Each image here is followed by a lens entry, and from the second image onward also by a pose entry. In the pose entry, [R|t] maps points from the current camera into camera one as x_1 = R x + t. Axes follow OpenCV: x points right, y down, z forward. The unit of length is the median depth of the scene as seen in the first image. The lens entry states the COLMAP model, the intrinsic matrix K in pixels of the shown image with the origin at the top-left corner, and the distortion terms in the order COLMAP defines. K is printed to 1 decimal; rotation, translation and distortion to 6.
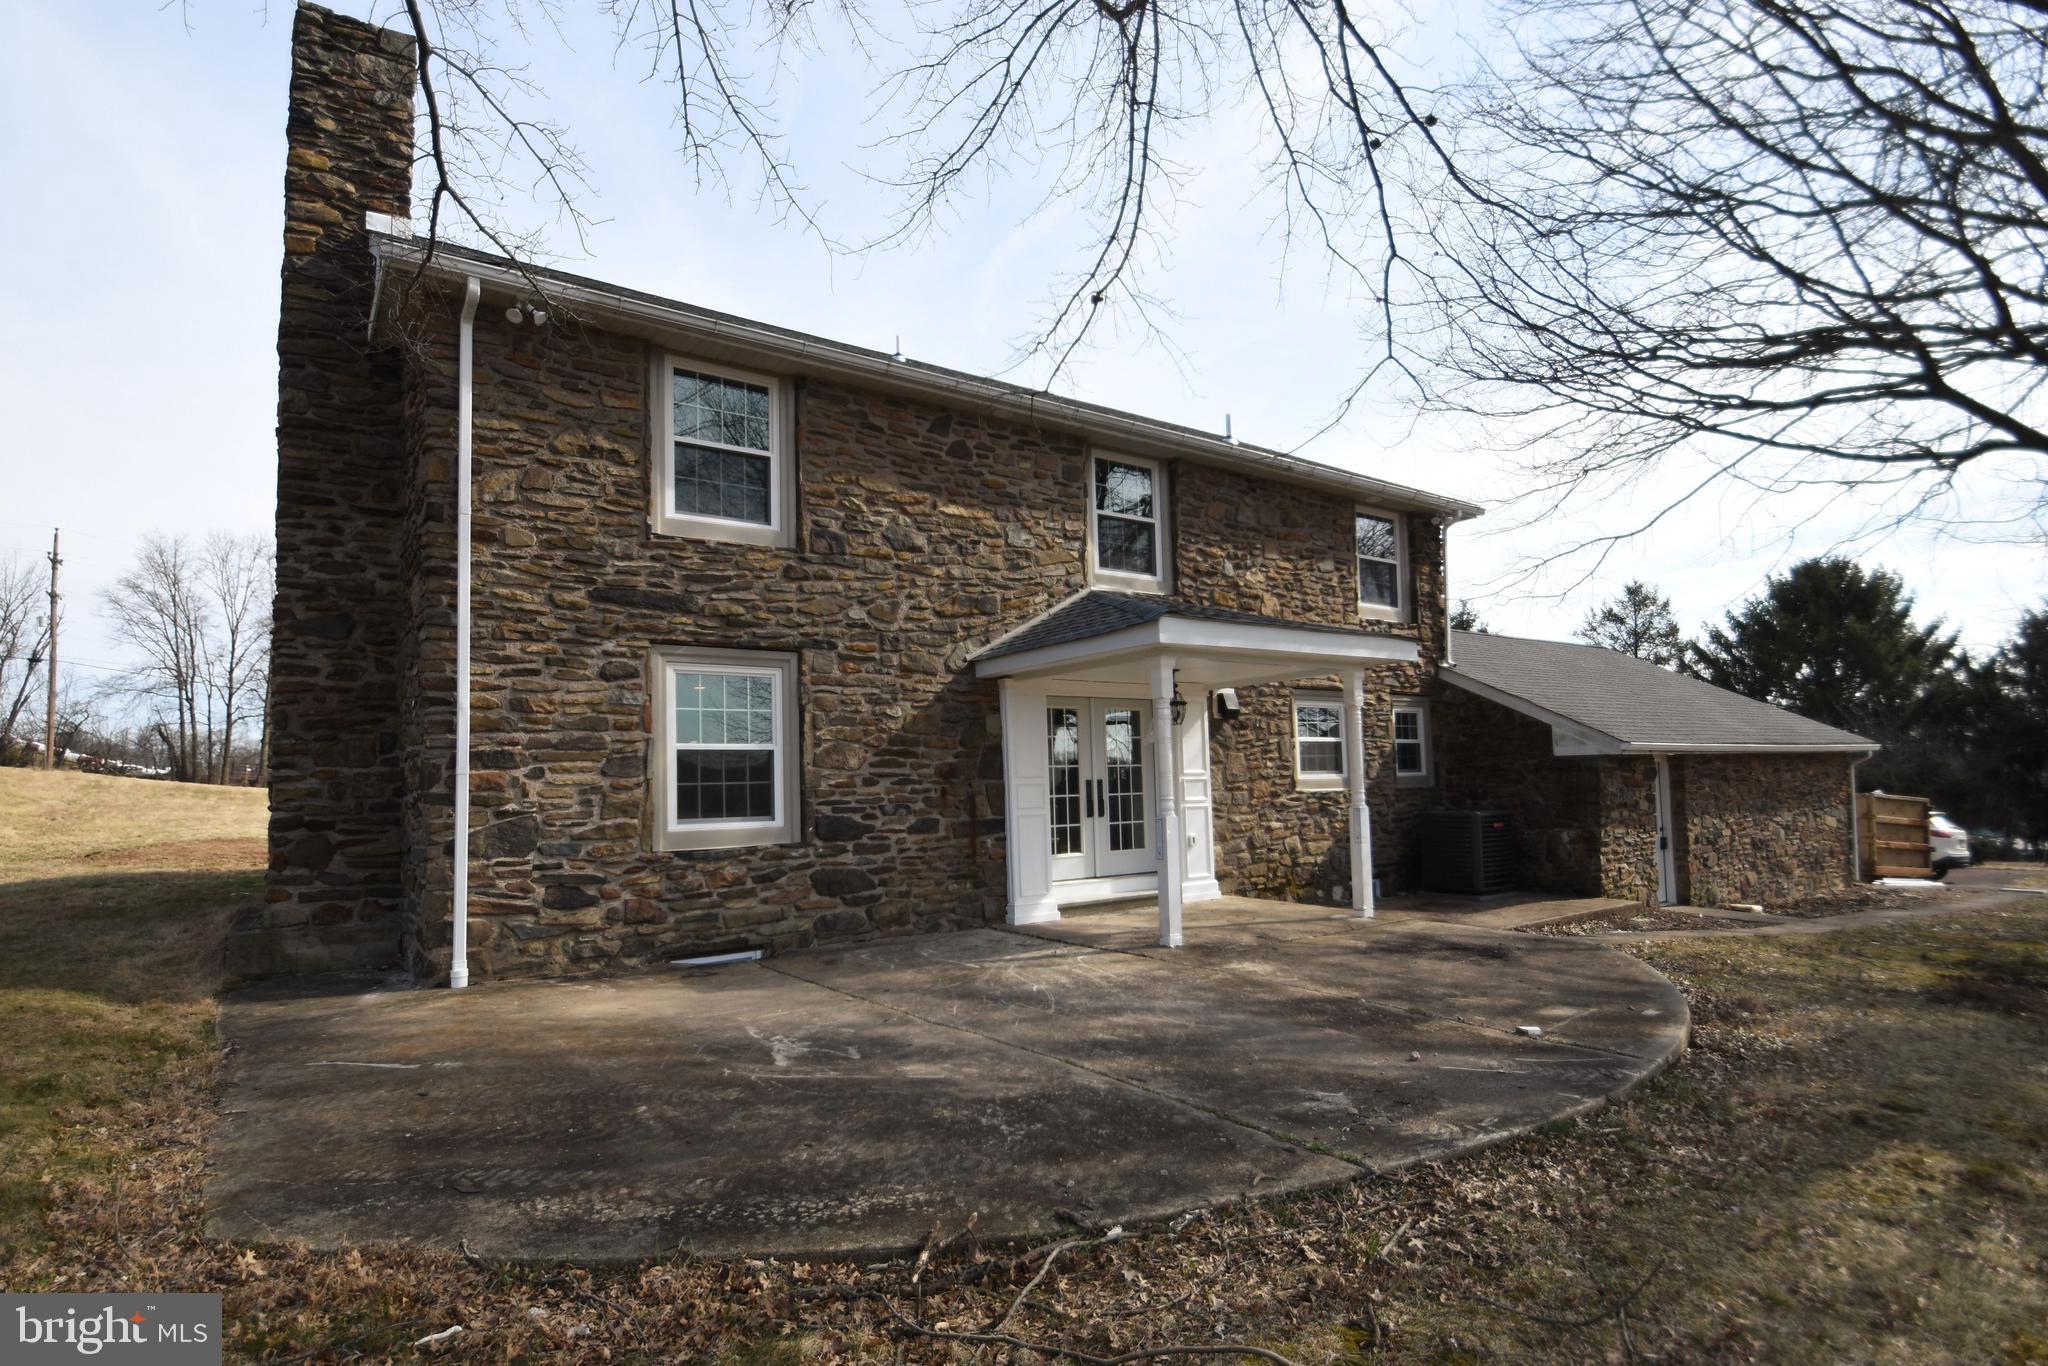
lens RADIAL K [[1055.2, 0, 1023.8], [0, 1055.2, 763.0], [0, 0, 1]] dist [0.001408, -0.011319]
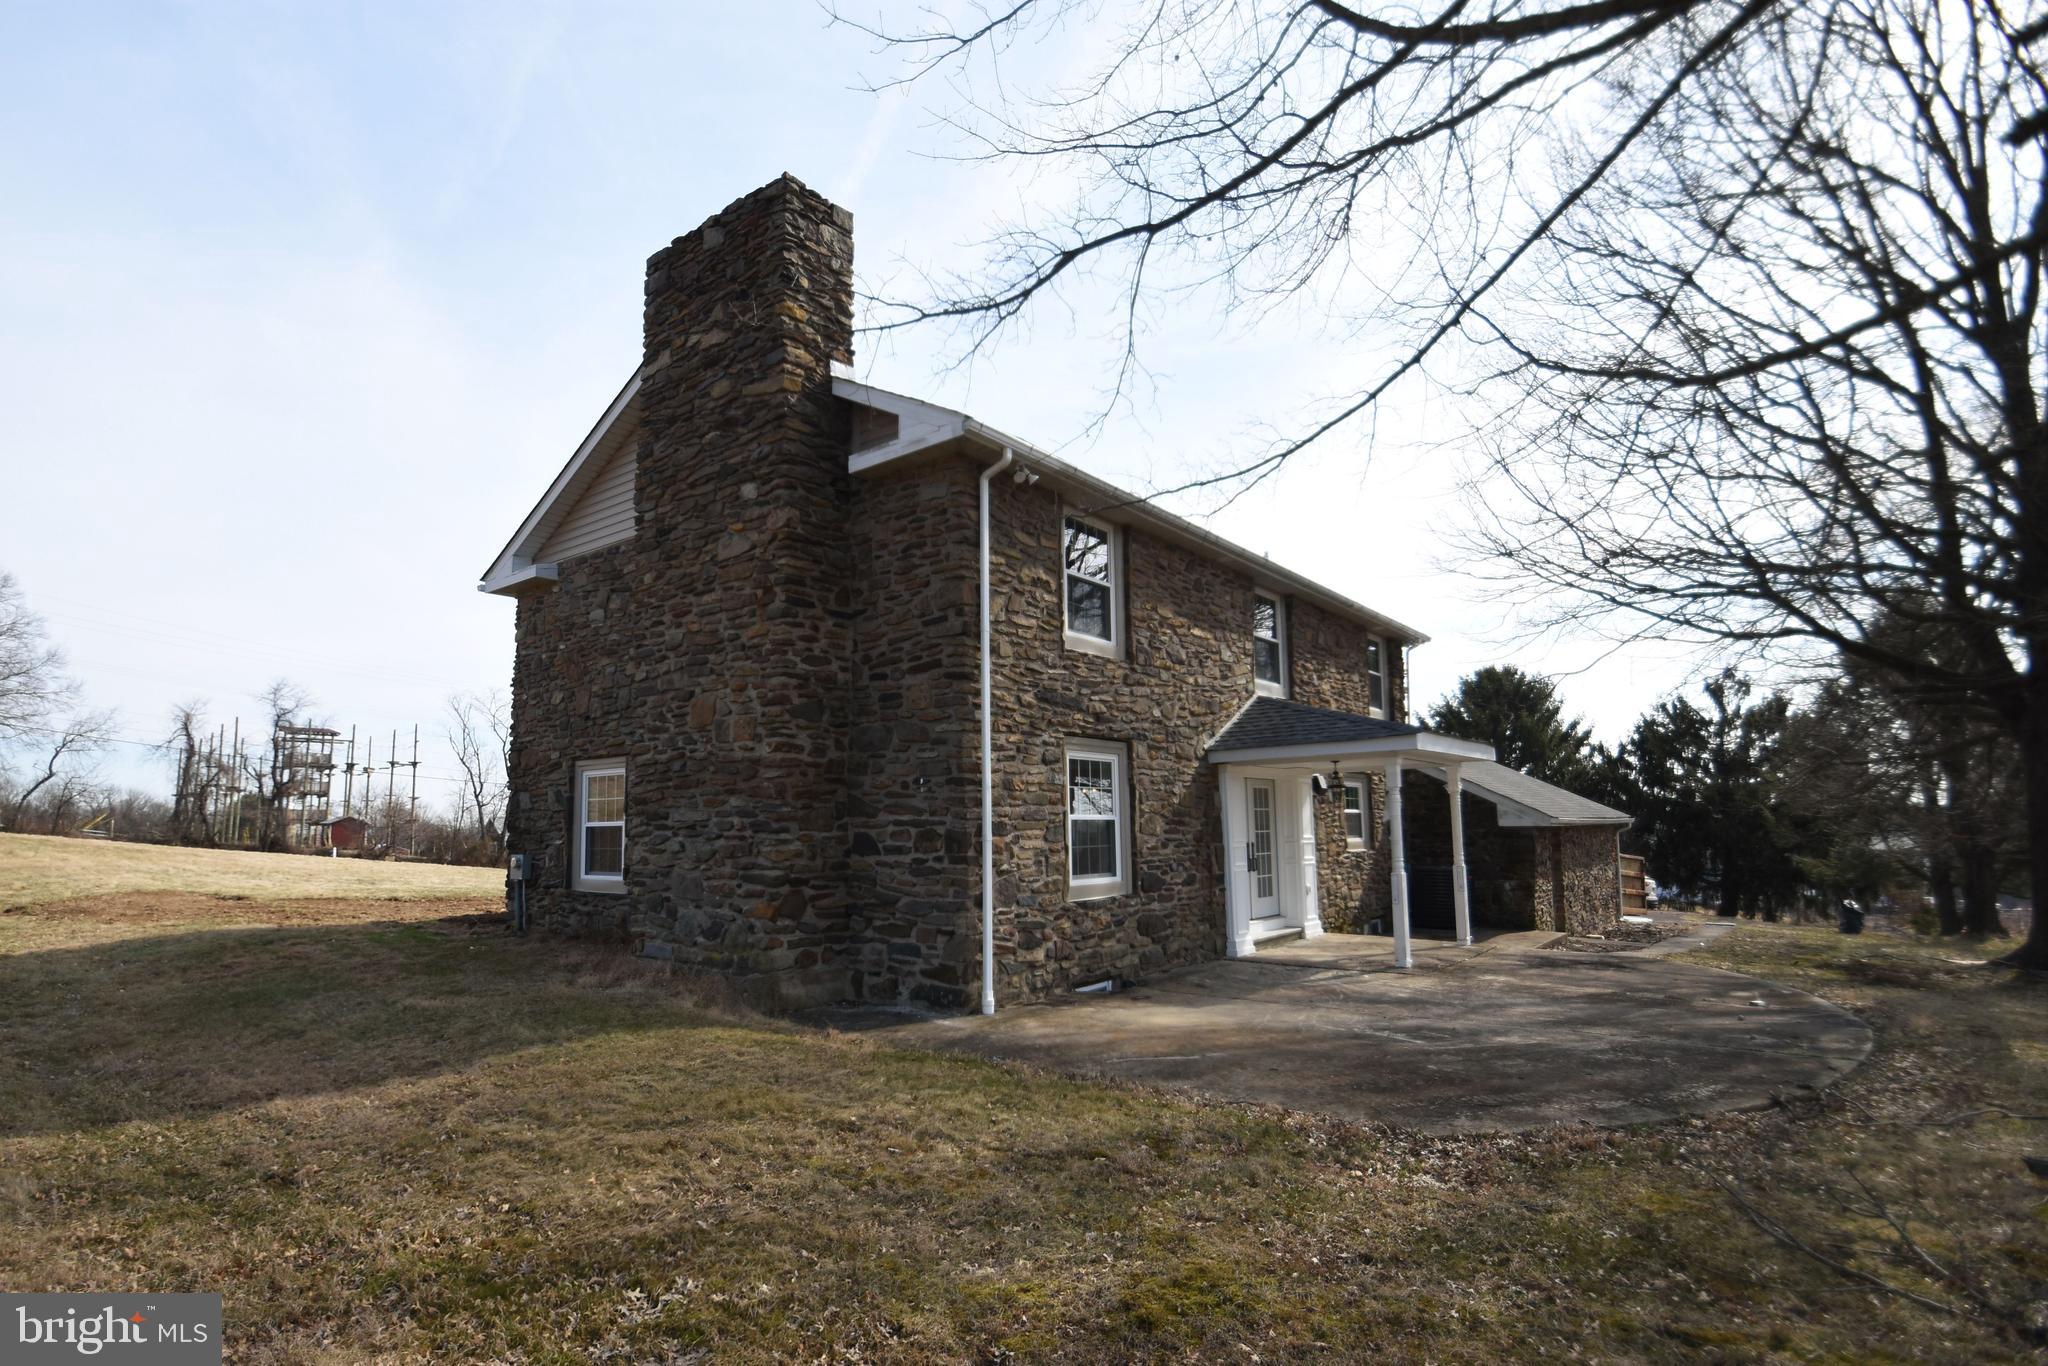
lens RADIAL K [[1038.8, 0, 1021.1], [0, 1038.8, 770.8], [0, 0, 1]] dist [0.000772, -0.000851]
pose [[0.957049, 0.027752, 0.288596, -0.723519], [-0.016151, 0.998966, -0.042501, -0.017068], [-0.289477, 0.036014, 0.956507, -0.156812]]
